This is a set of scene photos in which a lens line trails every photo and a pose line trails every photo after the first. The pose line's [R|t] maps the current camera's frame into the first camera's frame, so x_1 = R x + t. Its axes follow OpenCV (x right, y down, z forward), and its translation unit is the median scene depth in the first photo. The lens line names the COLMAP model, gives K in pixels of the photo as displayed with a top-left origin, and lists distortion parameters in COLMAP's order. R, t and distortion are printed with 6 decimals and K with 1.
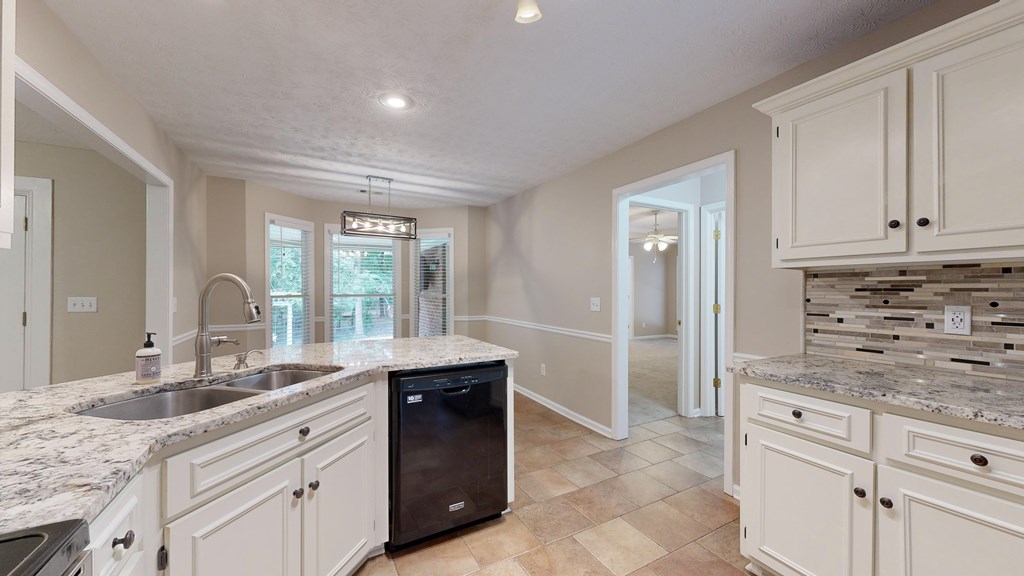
lens RADIAL K [[376.6, 0, 510.9], [0, 376.6, 289.9], [0, 0, 1]] dist [0.000943, 0.000033]
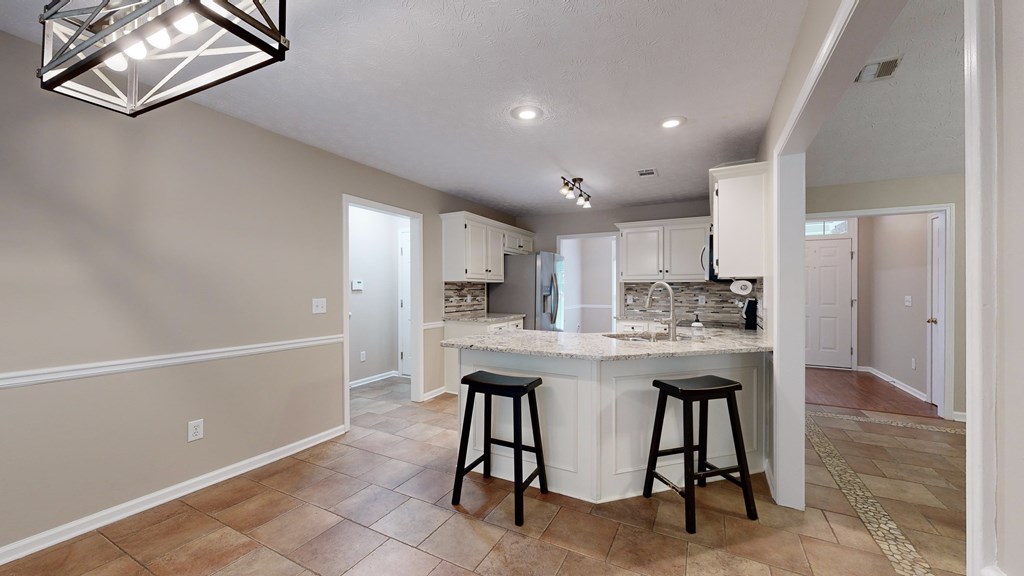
lens RADIAL K [[376.6, 0, 514.3], [0, 376.6, 287.7], [0, 0, 1]] dist [0.000943, 0.000033]
pose [[-0.560818, 0.002775, 0.827934, -1.242033], [-0.000187, 0.999994, -0.003479, -0.004594], [-0.827939, -0.002106, -0.560814, 1.729467]]
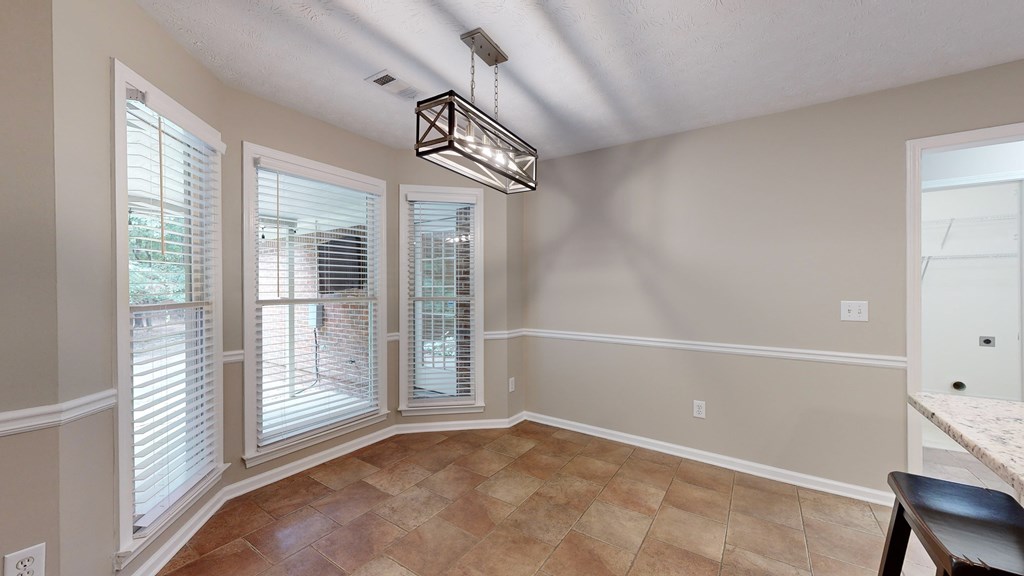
lens RADIAL K [[376.6, 0, 512.0], [0, 376.6, 290.4], [0, 0, 1]] dist [0.000943, 0.000033]
pose [[0.887244, -0.000895, 0.461299, -0.971026], [-0.000085, 0.999998, 0.002103, 0.000333], [-0.461300, -0.001905, 0.887242, 1.054915]]
